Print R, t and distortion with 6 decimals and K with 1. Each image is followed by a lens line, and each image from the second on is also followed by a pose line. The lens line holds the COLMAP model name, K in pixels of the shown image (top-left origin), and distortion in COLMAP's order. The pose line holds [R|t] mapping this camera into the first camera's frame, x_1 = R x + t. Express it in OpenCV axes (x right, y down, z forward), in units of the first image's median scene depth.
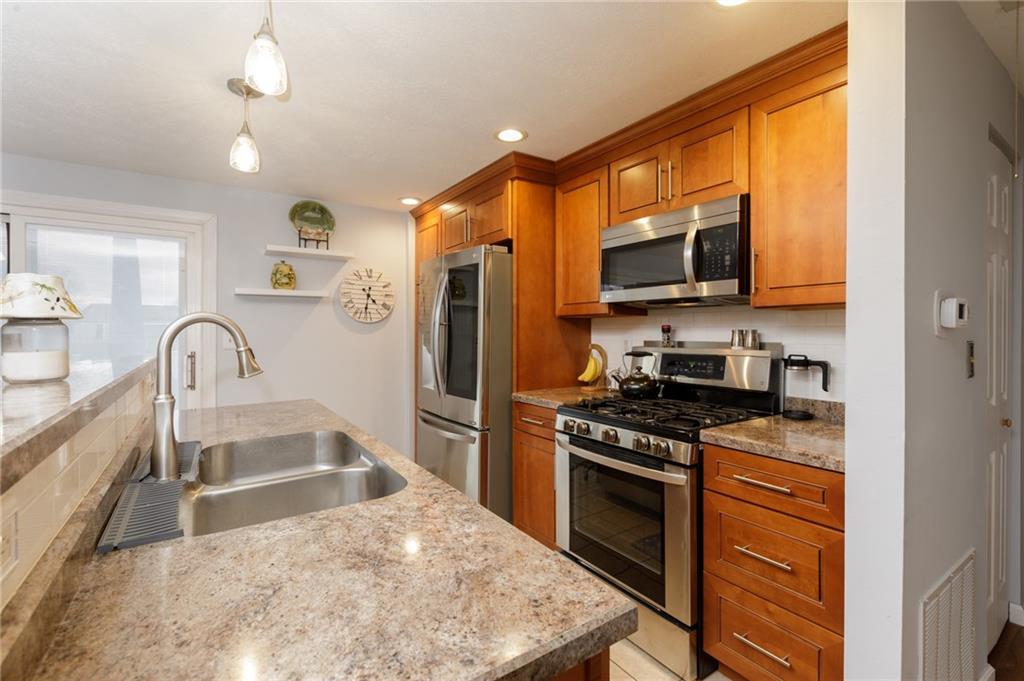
lens RADIAL K [[458.7, 0, 508.4], [0, 458.7, 333.8], [0, 0, 1]] dist [-0.000683, -0.001123]
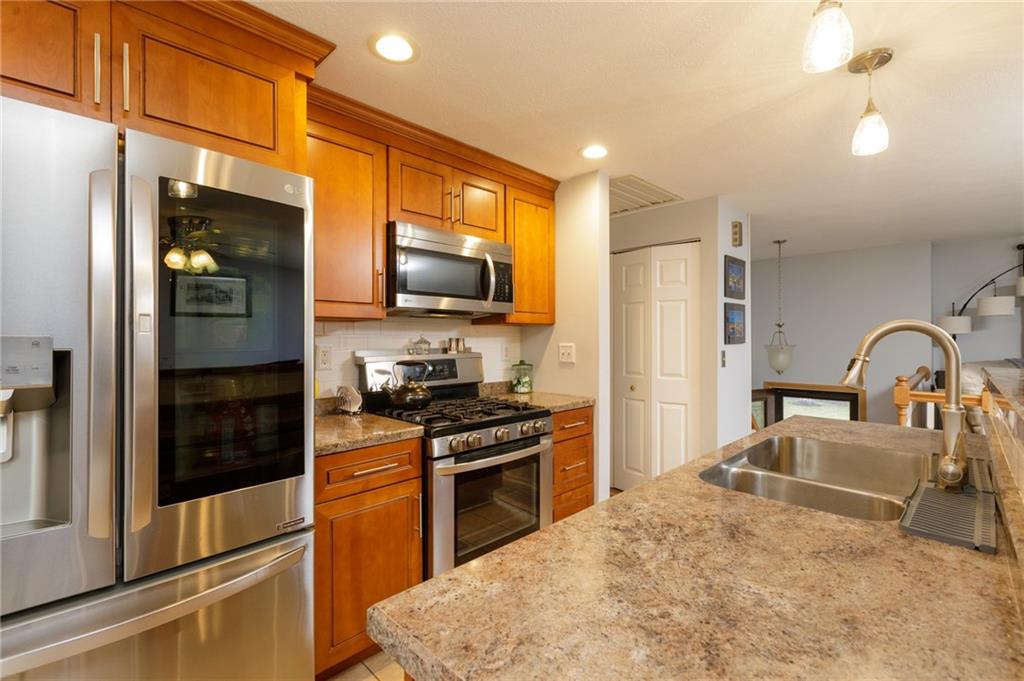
lens RADIAL K [[458.7, 0, 508.4], [0, 458.7, 333.8], [0, 0, 1]] dist [-0.000683, -0.001123]
pose [[-0.203707, 0.003354, 0.979026, -1.202398], [0.005941, 0.999980, -0.002190, -0.025535], [-0.979014, 0.005370, -0.203723, 1.602339]]
